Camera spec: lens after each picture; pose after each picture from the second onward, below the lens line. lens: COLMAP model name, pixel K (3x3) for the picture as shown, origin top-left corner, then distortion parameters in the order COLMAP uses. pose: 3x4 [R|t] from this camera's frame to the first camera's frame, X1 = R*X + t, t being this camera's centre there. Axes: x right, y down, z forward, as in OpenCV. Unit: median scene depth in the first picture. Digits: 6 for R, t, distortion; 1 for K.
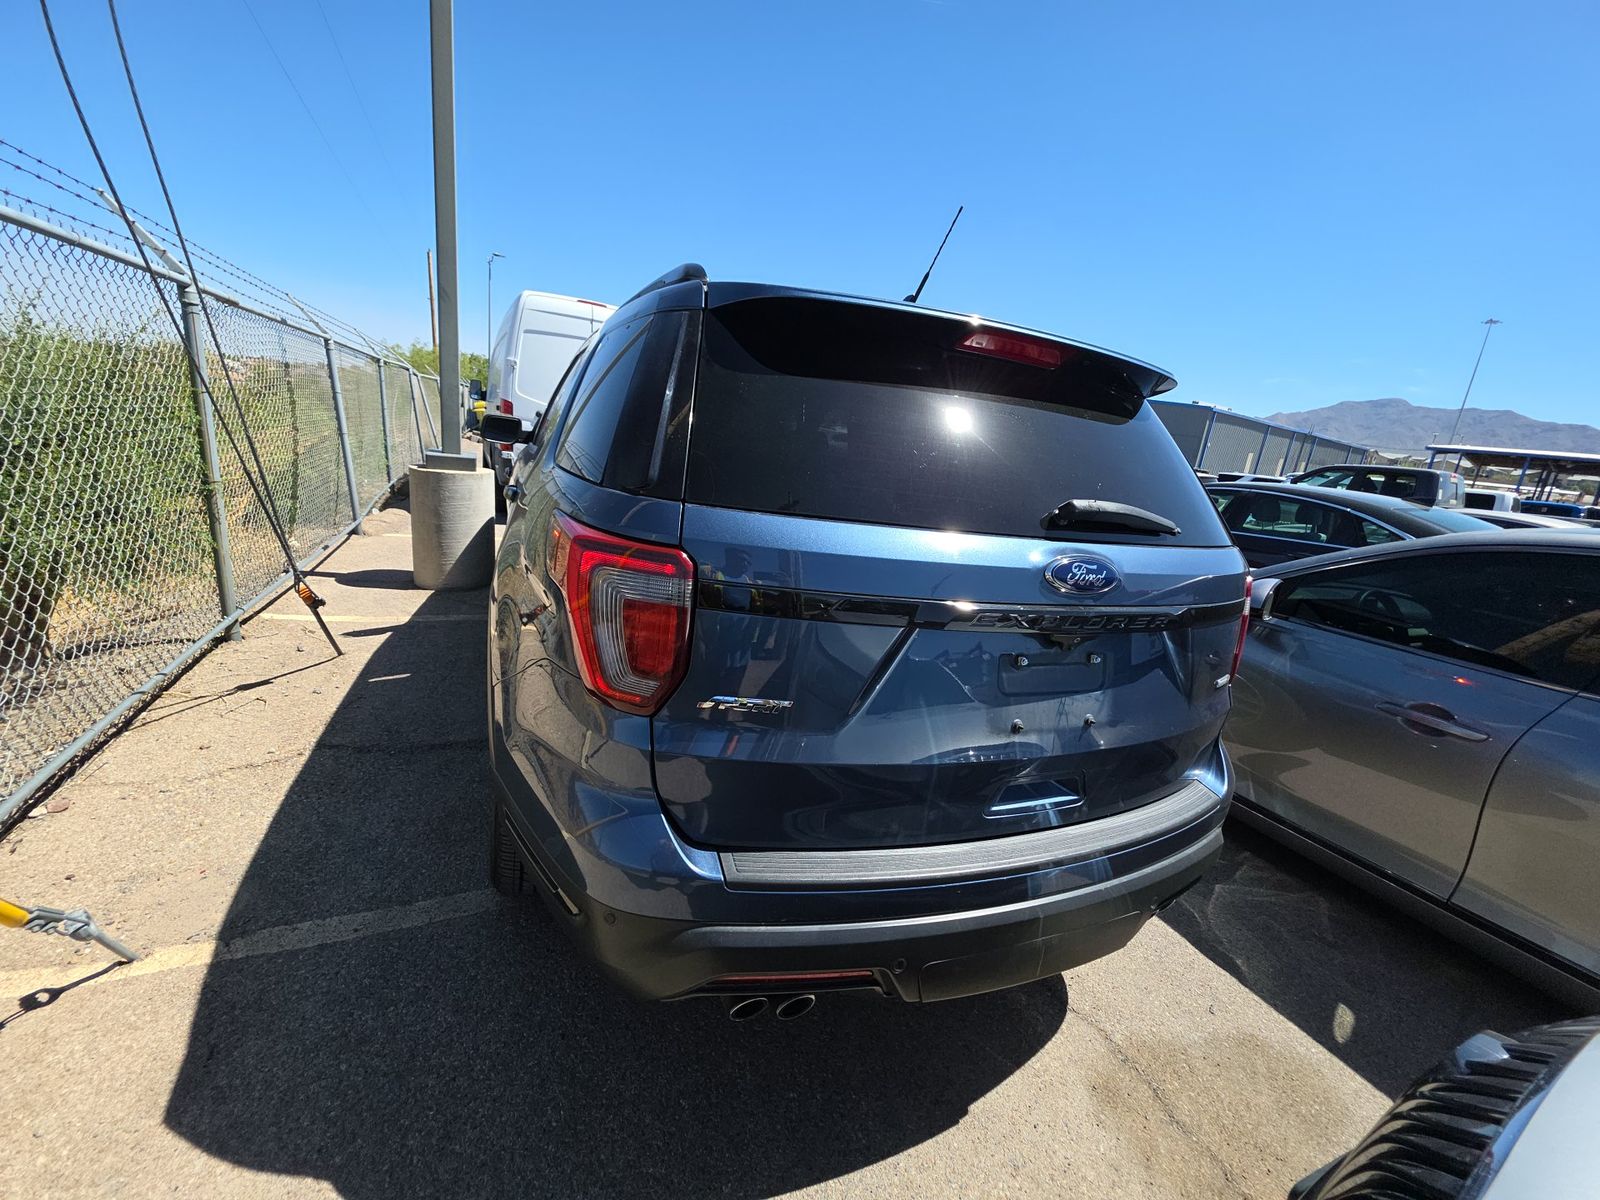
lens RADIAL K [[631.7, 0, 796.4], [0, 631.7, 598.0], [0, 0, 1]] dist [0.019478, -0.011501]
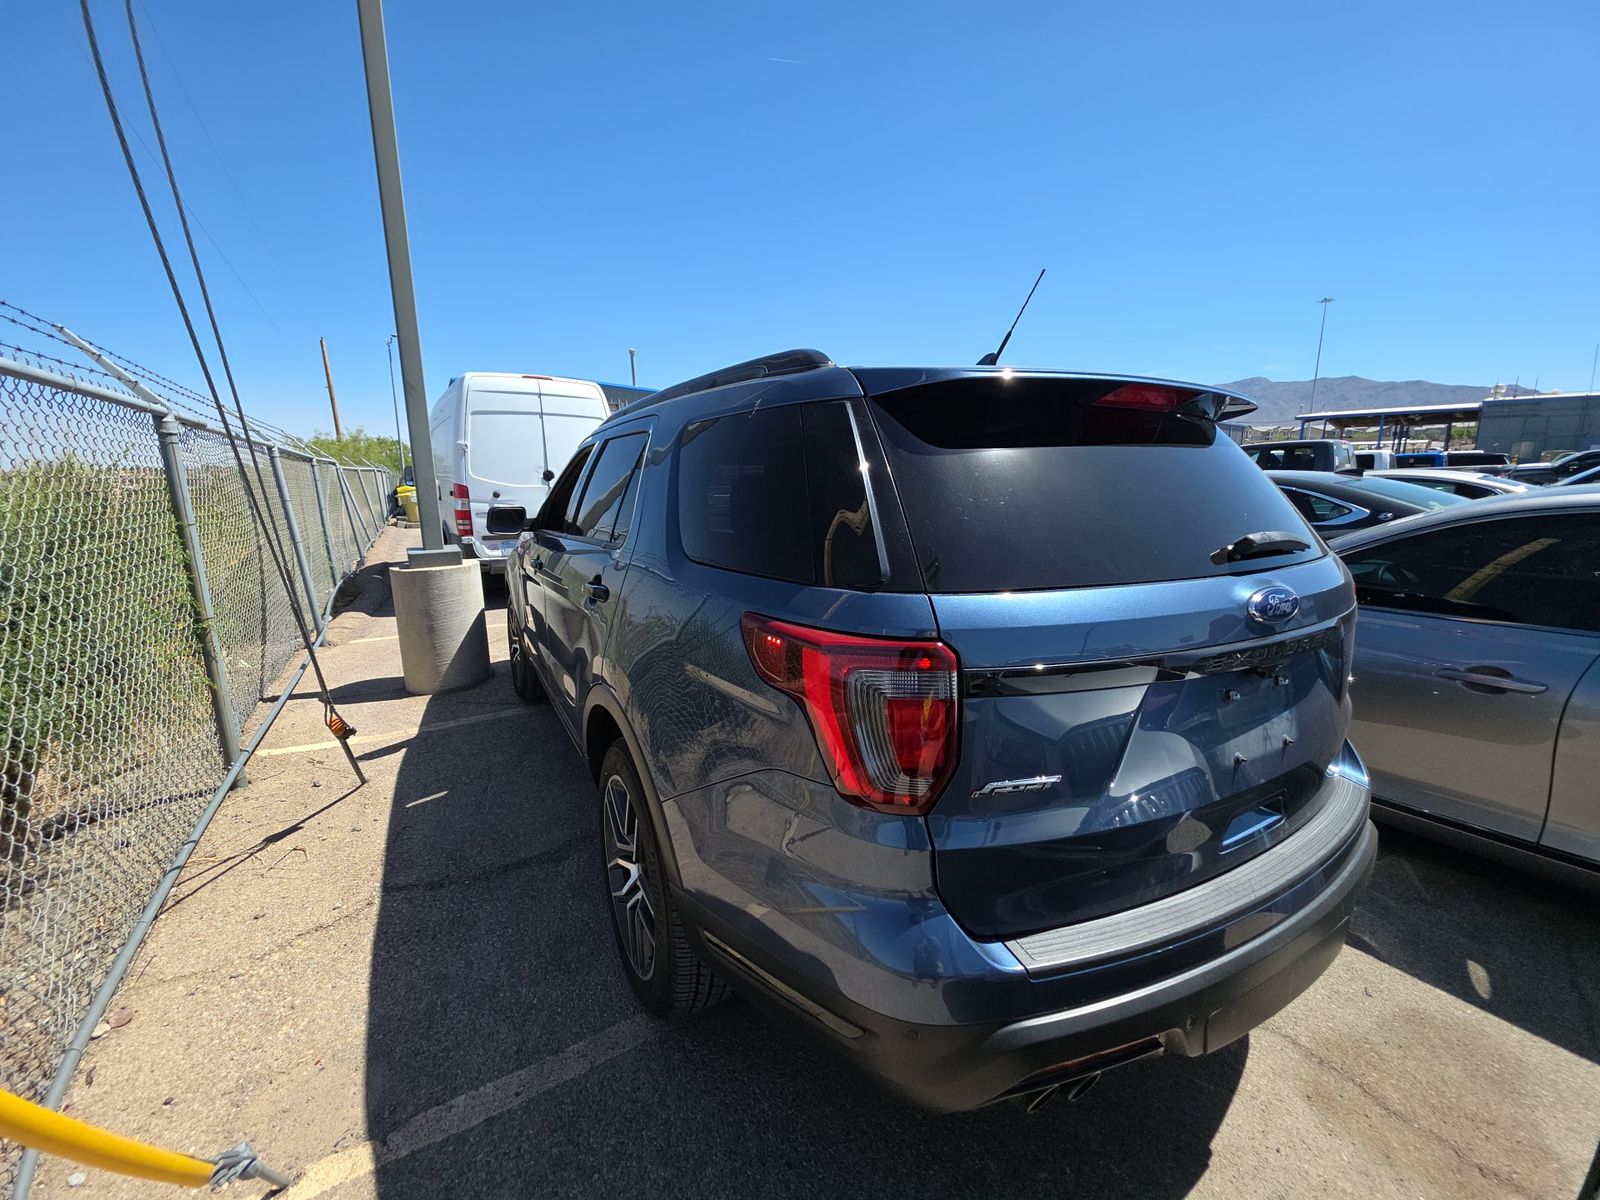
lens RADIAL K [[631.7, 0, 796.4], [0, 631.7, 598.0], [0, 0, 1]] dist [0.019478, -0.011501]
pose [[0.985290, -0.142005, 0.095066, -0.239271], [0.147093, 0.987917, -0.048815, -0.063233], [-0.086986, 0.062081, 0.994273, 0.014249]]
